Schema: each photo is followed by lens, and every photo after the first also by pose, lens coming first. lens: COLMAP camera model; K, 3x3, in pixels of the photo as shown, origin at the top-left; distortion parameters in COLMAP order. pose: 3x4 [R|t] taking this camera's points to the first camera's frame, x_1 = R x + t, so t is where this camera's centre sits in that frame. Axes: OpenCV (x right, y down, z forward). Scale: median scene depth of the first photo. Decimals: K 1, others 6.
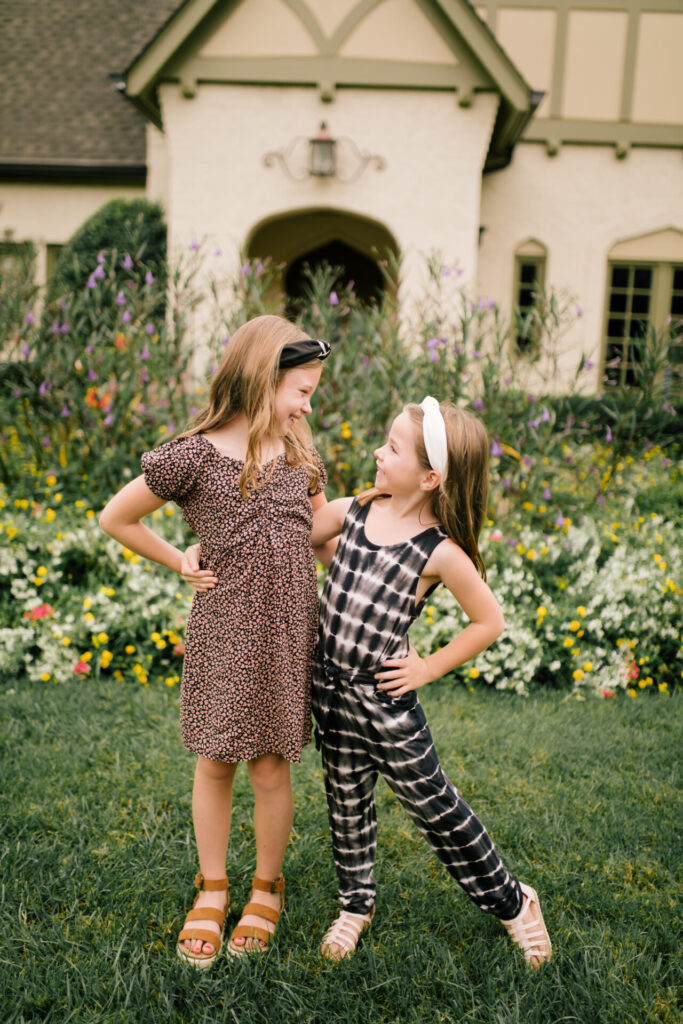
lens RADIAL K [[988.4, 0, 340.1], [0, 988.4, 515.0], [0, 0, 1]] dist [-0.025648, 0.000000]
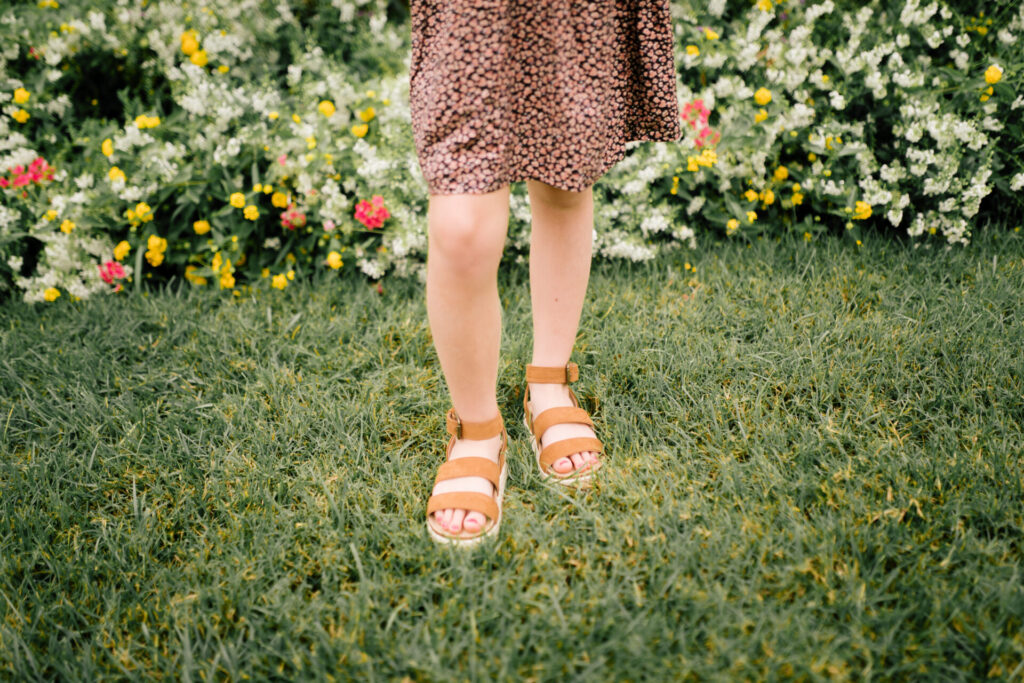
lens RADIAL K [[988.4, 0, 507.5], [0, 988.4, 344.3], [0, 0, 1]] dist [-0.025648, 0.000000]
pose [[0.993891, -0.084046, -0.071538, -0.015986], [0.101884, 0.947891, 0.301865, 0.051264], [0.042440, -0.307310, 0.950663, 0.469171]]
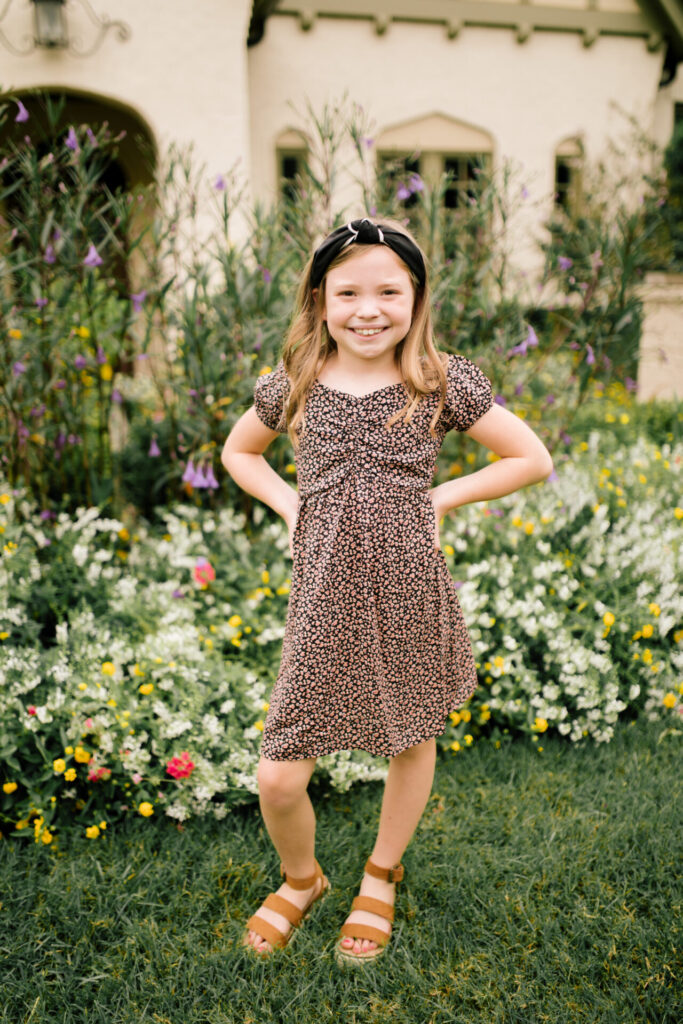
lens RADIAL K [[988.4, 0, 338.5], [0, 988.4, 513.4], [0, 0, 1]] dist [-0.025648, 0.000000]
pose [[0.953272, -0.121009, 0.276820, -0.163319], [0.097028, 0.990366, 0.098796, -0.063850], [-0.286108, -0.067320, 0.955830, 0.379212]]
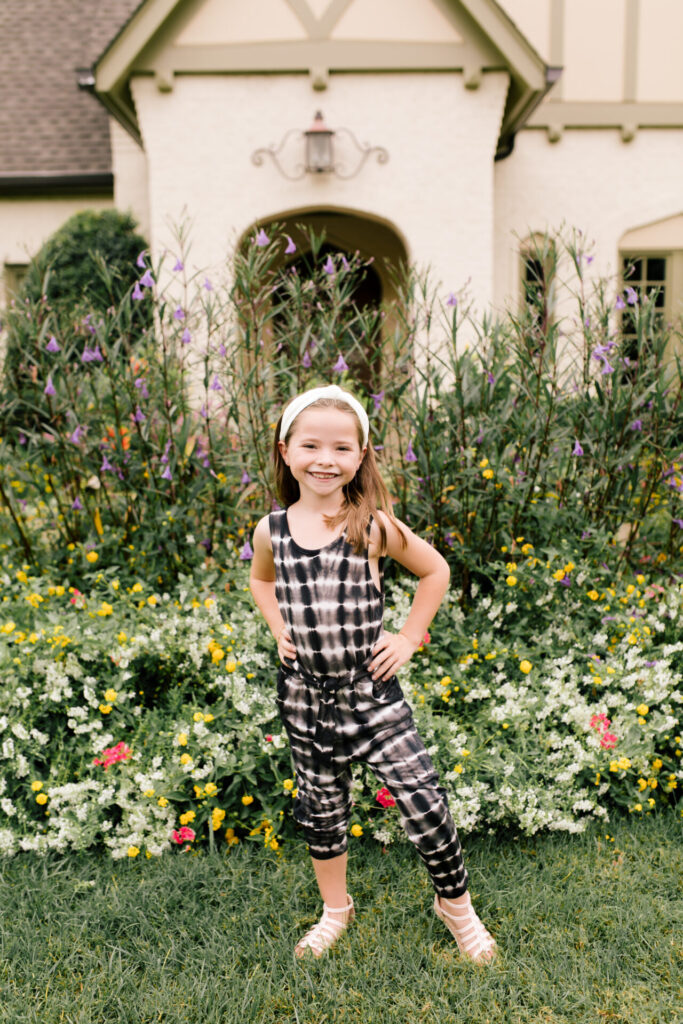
lens RADIAL K [[988.4, 0, 337.5], [0, 988.4, 511.9], [0, 0, 1]] dist [-0.025648, 0.000000]
pose [[0.997065, -0.061928, 0.045024, -0.162255], [0.062572, 0.997955, -0.013036, -0.056083], [-0.044124, 0.015815, 0.998901, 0.275045]]
